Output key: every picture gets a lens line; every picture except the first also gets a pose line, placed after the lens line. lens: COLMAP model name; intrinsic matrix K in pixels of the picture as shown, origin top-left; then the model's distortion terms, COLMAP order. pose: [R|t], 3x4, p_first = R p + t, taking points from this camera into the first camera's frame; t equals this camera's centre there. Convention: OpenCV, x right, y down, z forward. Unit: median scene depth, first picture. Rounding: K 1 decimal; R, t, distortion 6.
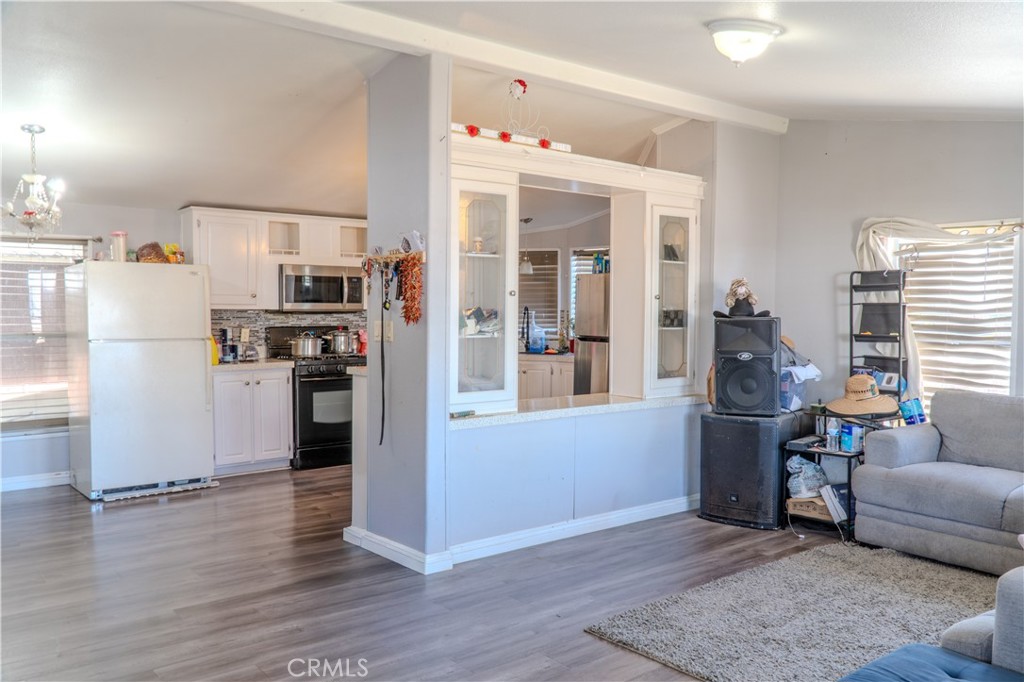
lens RADIAL K [[804.1, 0, 512.0], [0, 804.1, 341.0], [0, 0, 1]] dist [0.001617, -0.004873]
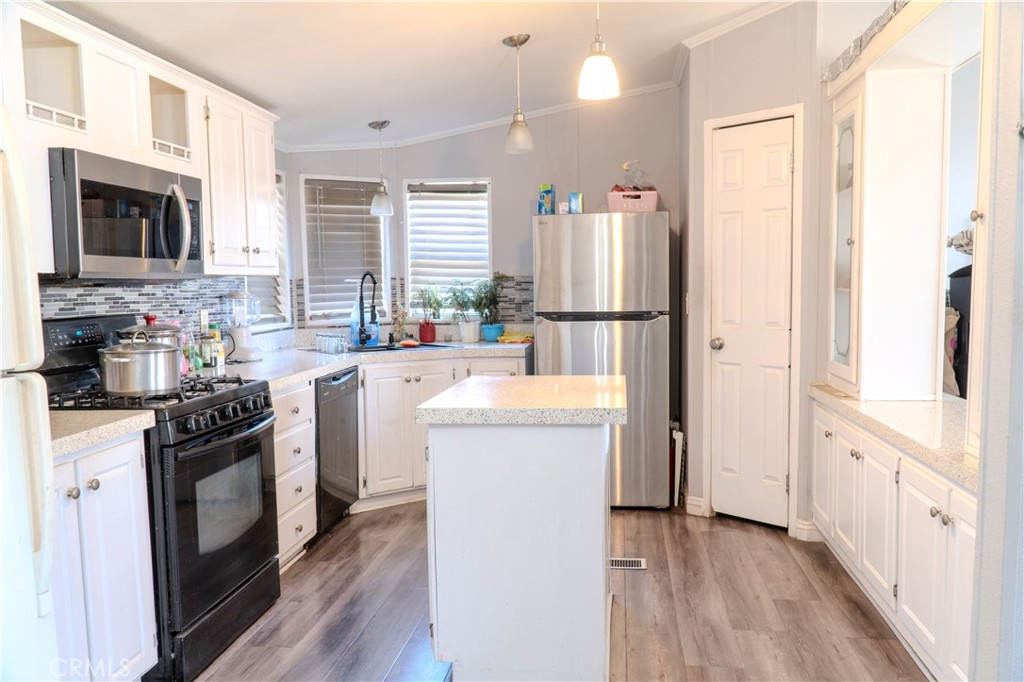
lens RADIAL K [[804.1, 0, 512.0], [0, 804.1, 341.0], [0, 0, 1]] dist [0.001617, -0.004873]
pose [[0.722354, -0.066075, 0.688359, -0.519610], [0.048056, 0.997815, 0.045349, -0.020183], [-0.689852, 0.000321, 0.723951, 0.786894]]
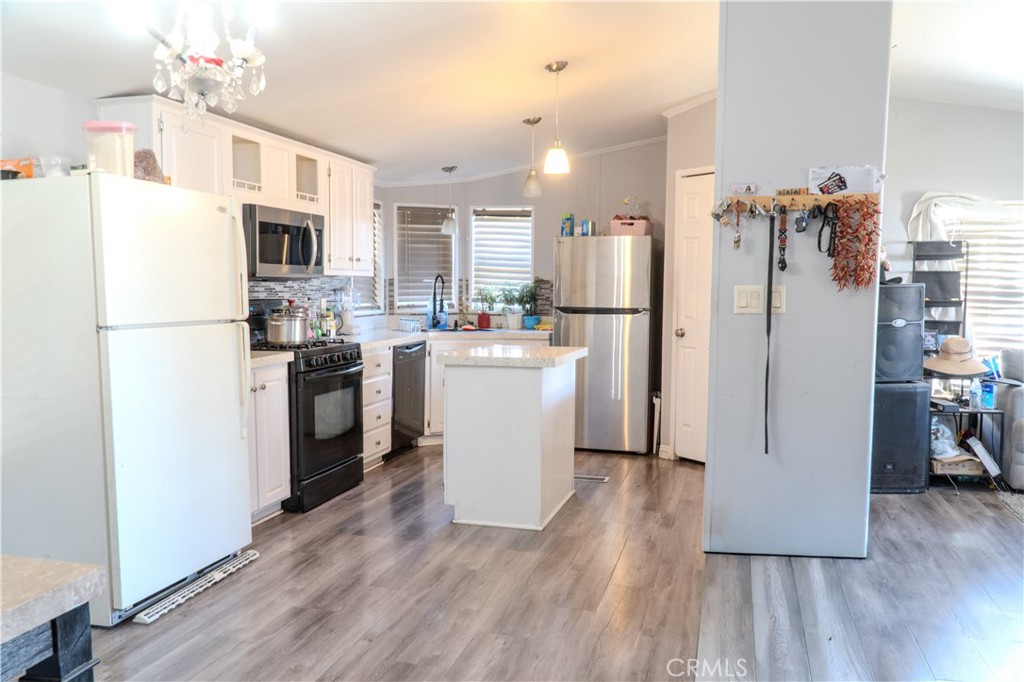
lens RADIAL K [[804.1, 0, 512.0], [0, 804.1, 341.0], [0, 0, 1]] dist [0.001617, -0.004873]
pose [[0.811666, -0.039164, 0.582808, -0.654442], [0.020729, 0.999053, 0.038267, -0.006579], [-0.583755, -0.018979, 0.811708, 0.455763]]
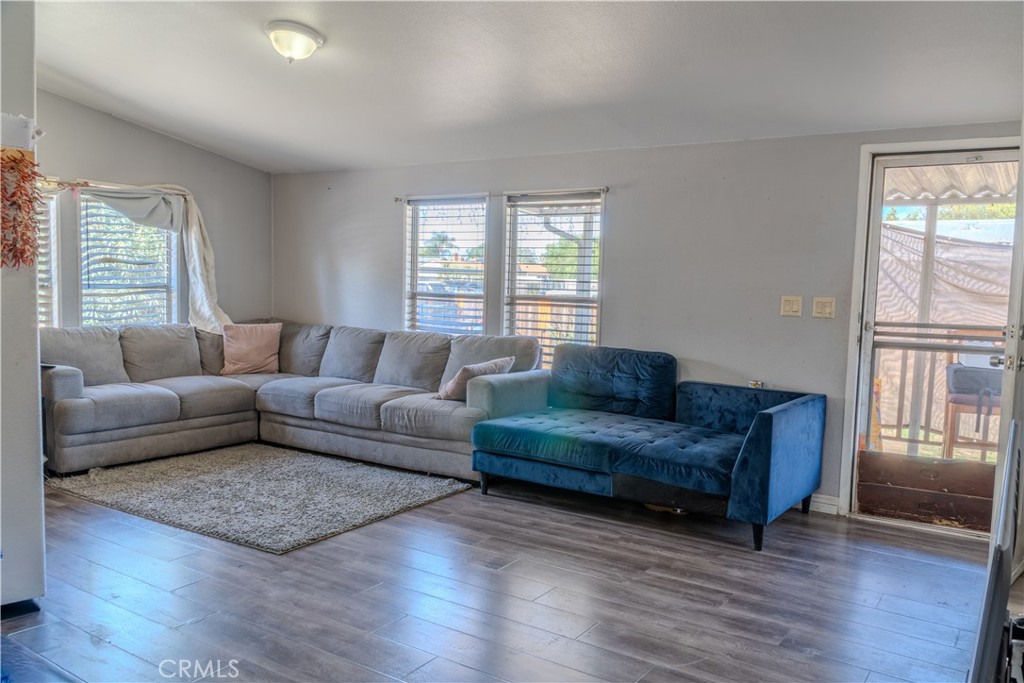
lens RADIAL K [[804.1, 0, 512.0], [0, 804.1, 341.5], [0, 0, 1]] dist [0.001617, -0.004873]
pose [[-0.298545, -0.086671, 0.950452, -0.645250], [0.011598, 0.995465, 0.094419, -0.015243], [-0.954325, 0.039212, -0.296186, 0.651592]]
